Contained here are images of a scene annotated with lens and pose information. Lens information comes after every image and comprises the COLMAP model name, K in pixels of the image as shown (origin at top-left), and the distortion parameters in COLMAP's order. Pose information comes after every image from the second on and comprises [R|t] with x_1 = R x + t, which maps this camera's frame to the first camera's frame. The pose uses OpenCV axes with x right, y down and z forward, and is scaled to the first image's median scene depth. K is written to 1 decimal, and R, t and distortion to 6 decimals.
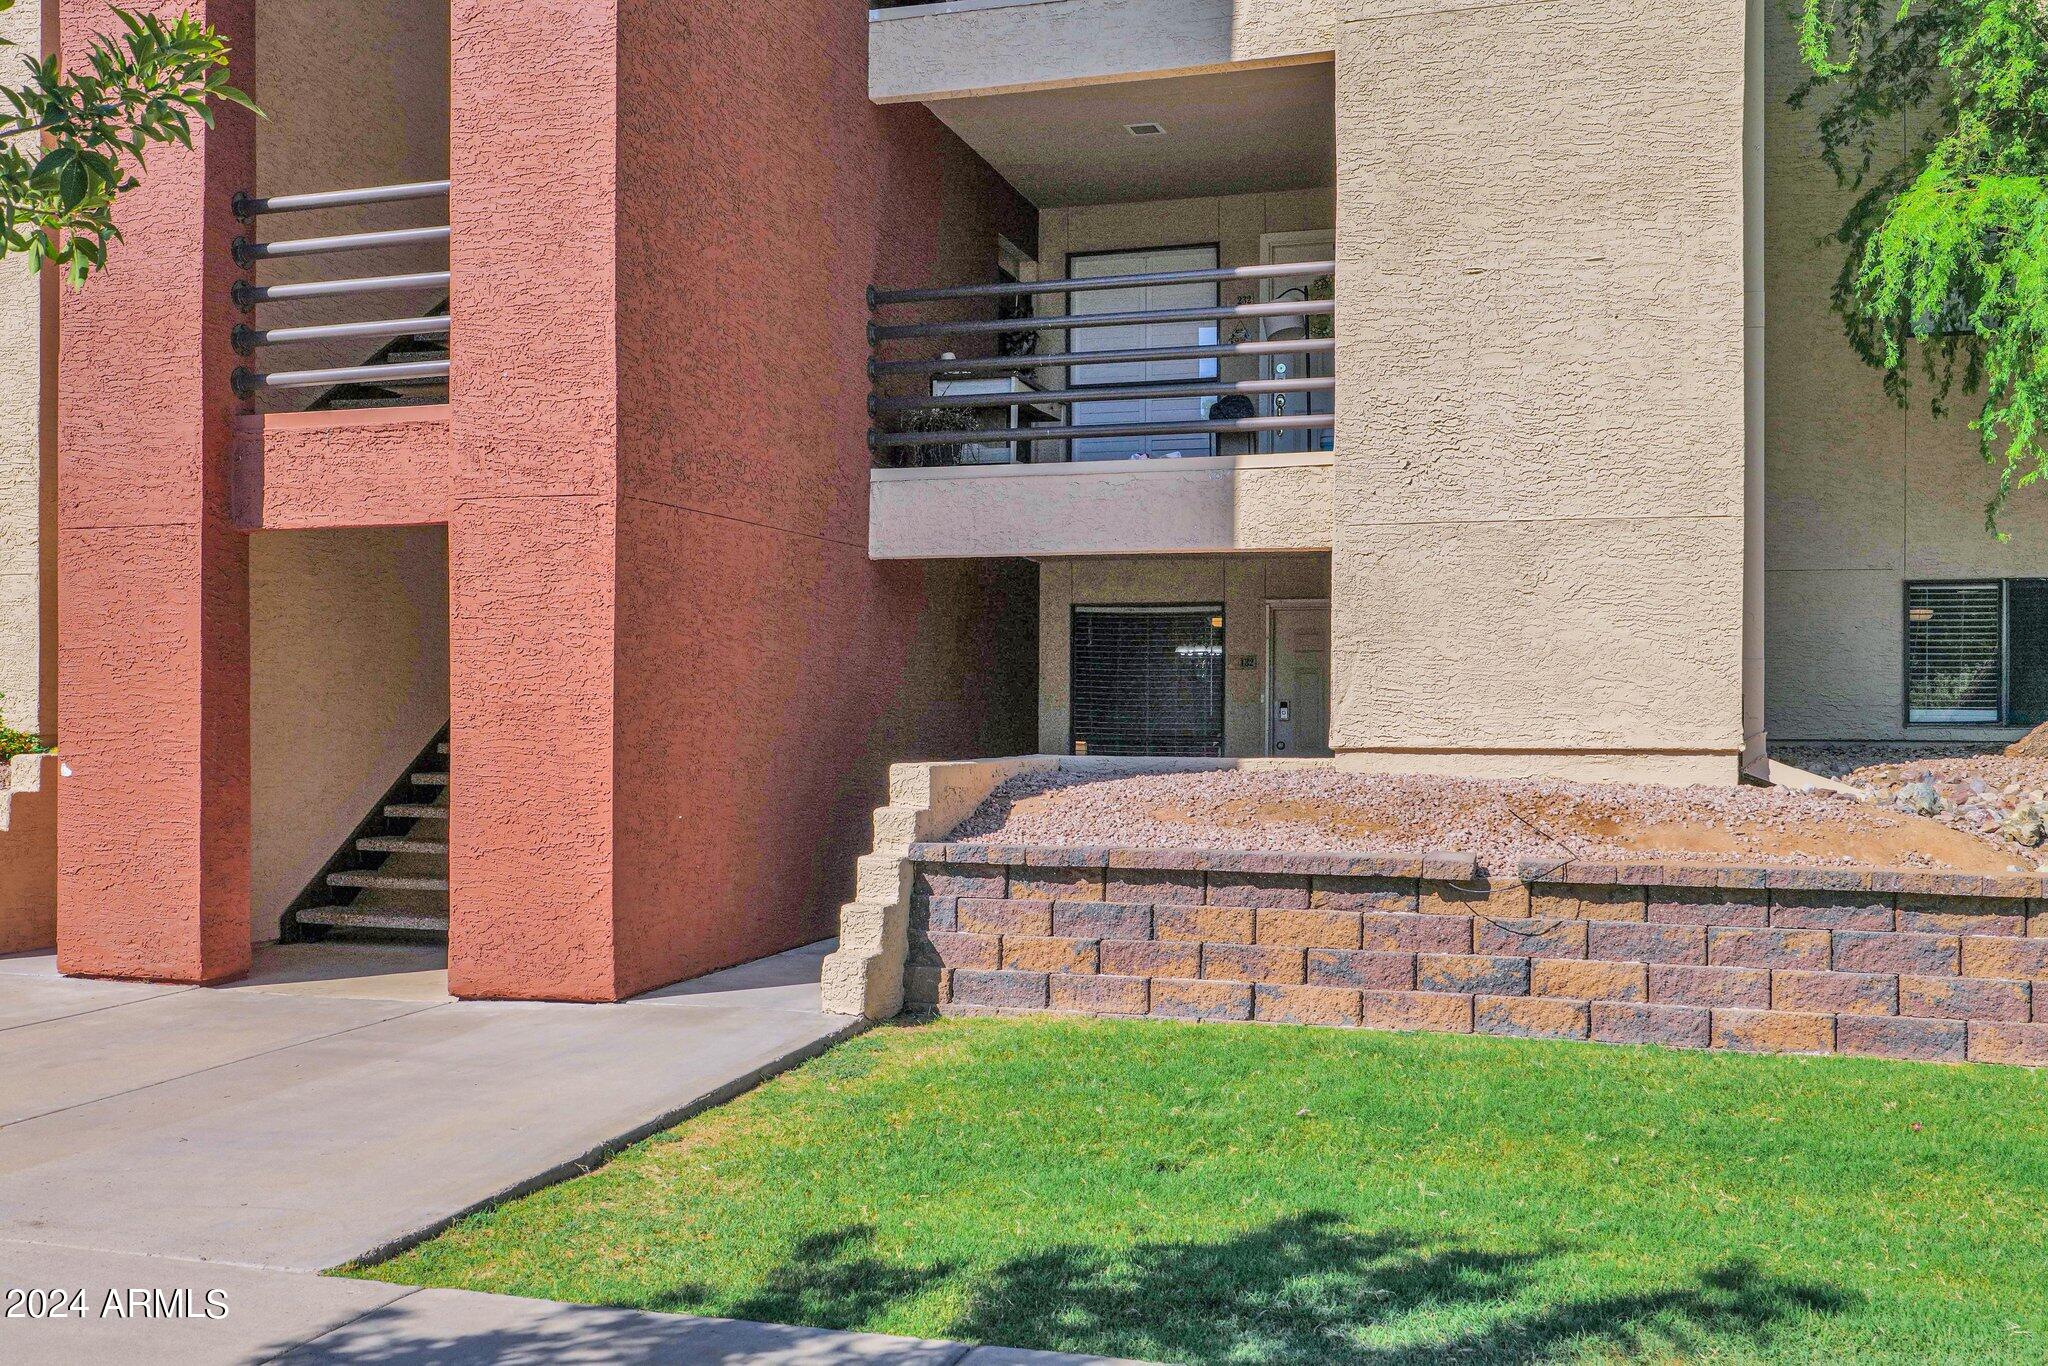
lens RADIAL K [[1884.5, 0, 1024.0], [0, 1884.5, 683.0], [0, 0, 1]] dist [0.001549, -0.000461]
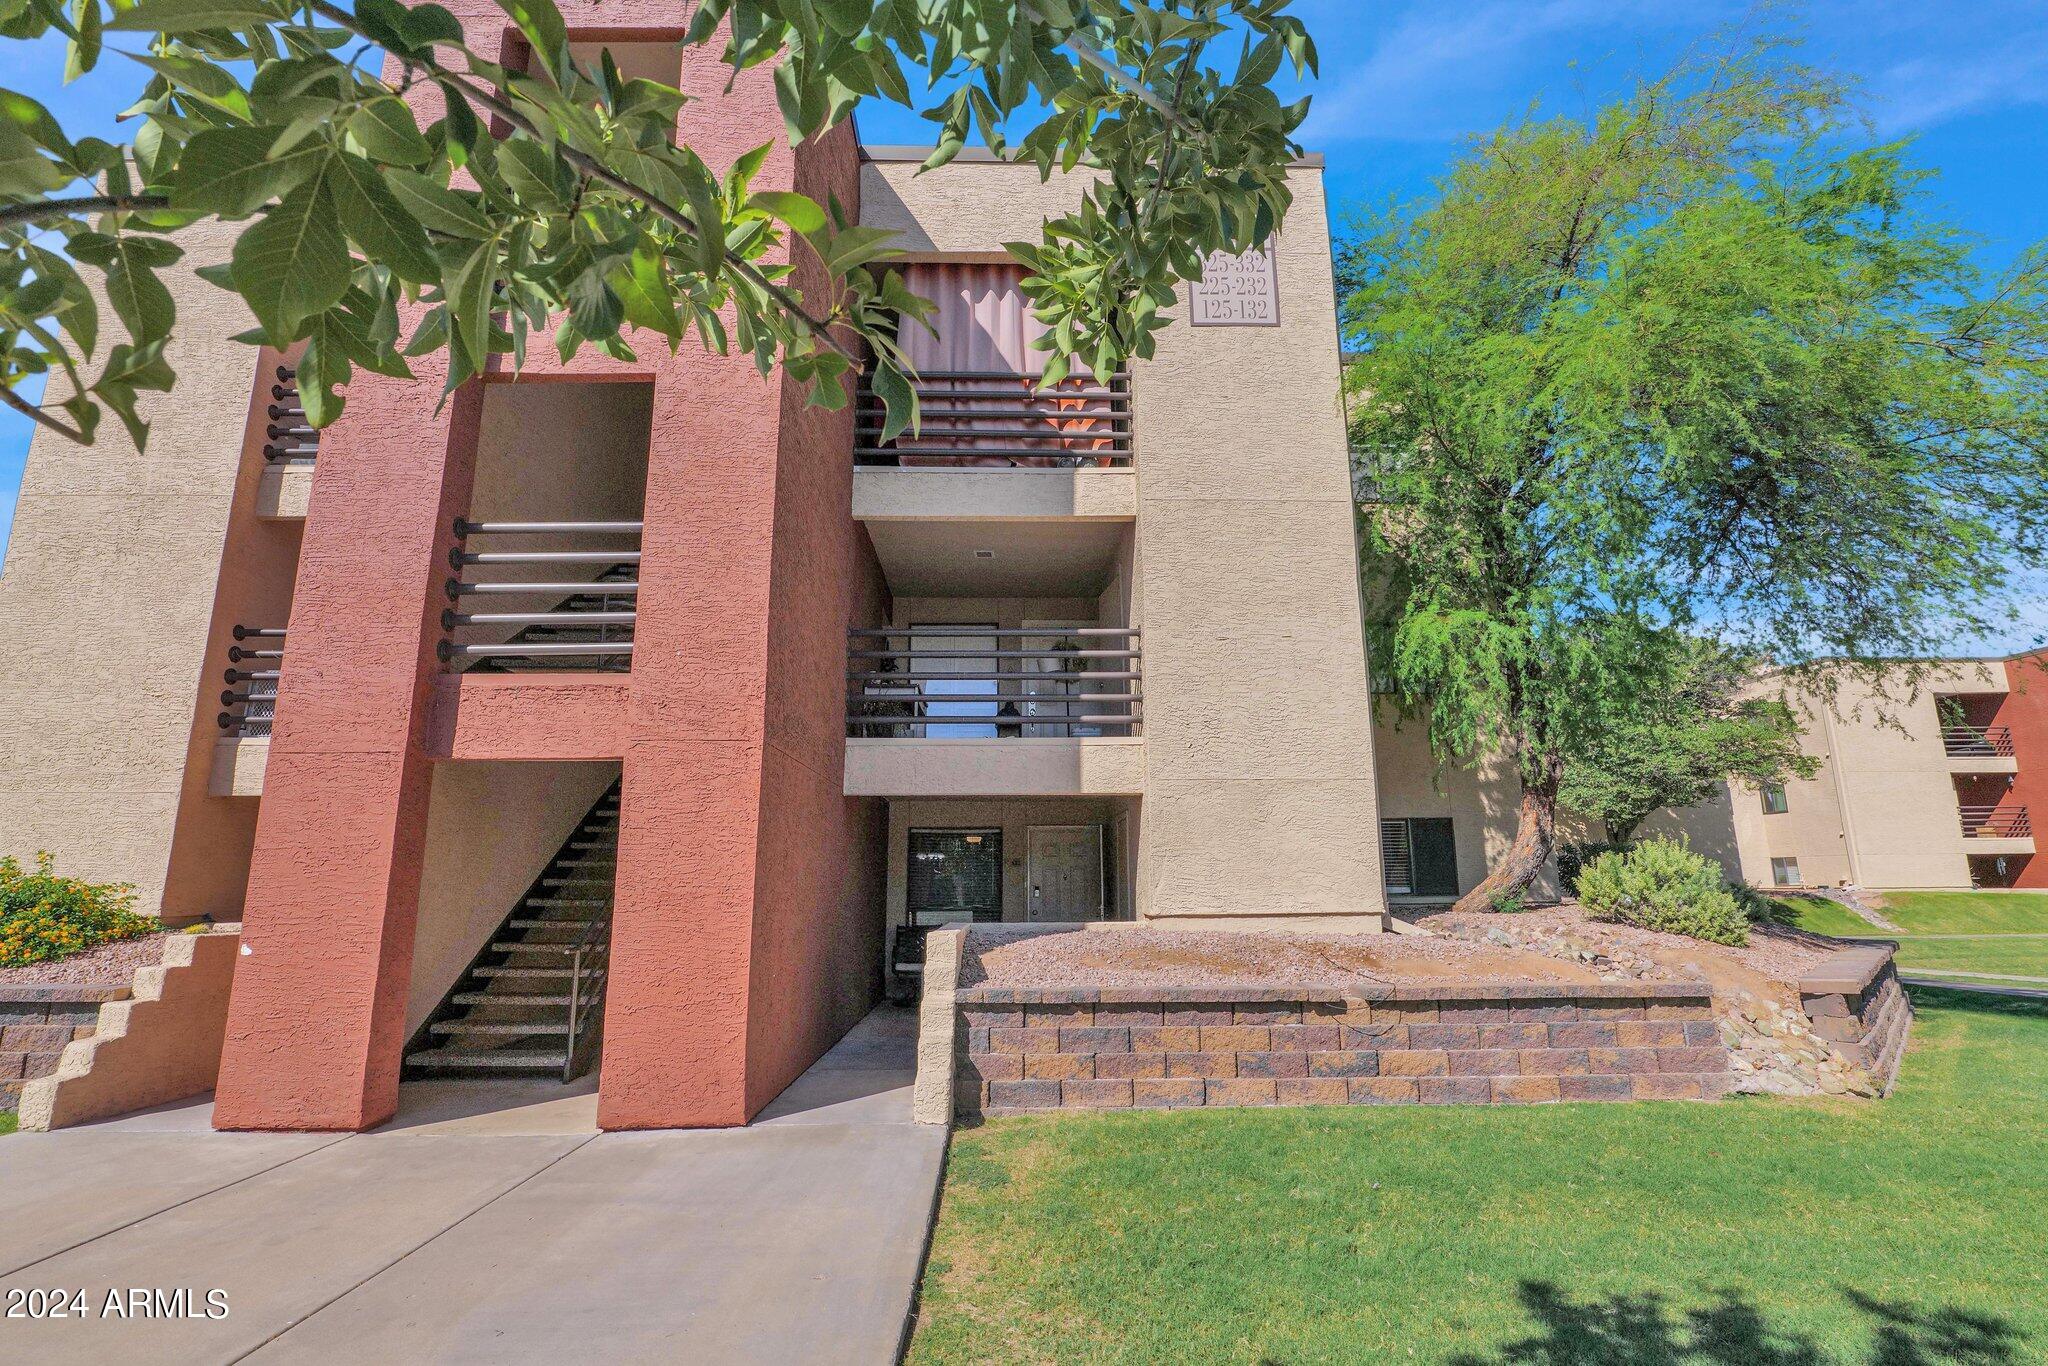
lens RADIAL K [[955.0, 0, 1010.4], [0, 955.0, 673.8], [0, 0, 1]] dist [-0.021952, 0.001604]
pose [[0.947744, 0.061410, 0.313067, -0.261281], [0.004244, 0.978786, -0.204843, -0.002153], [-0.319005, 0.195467, 0.927377, 0.263252]]
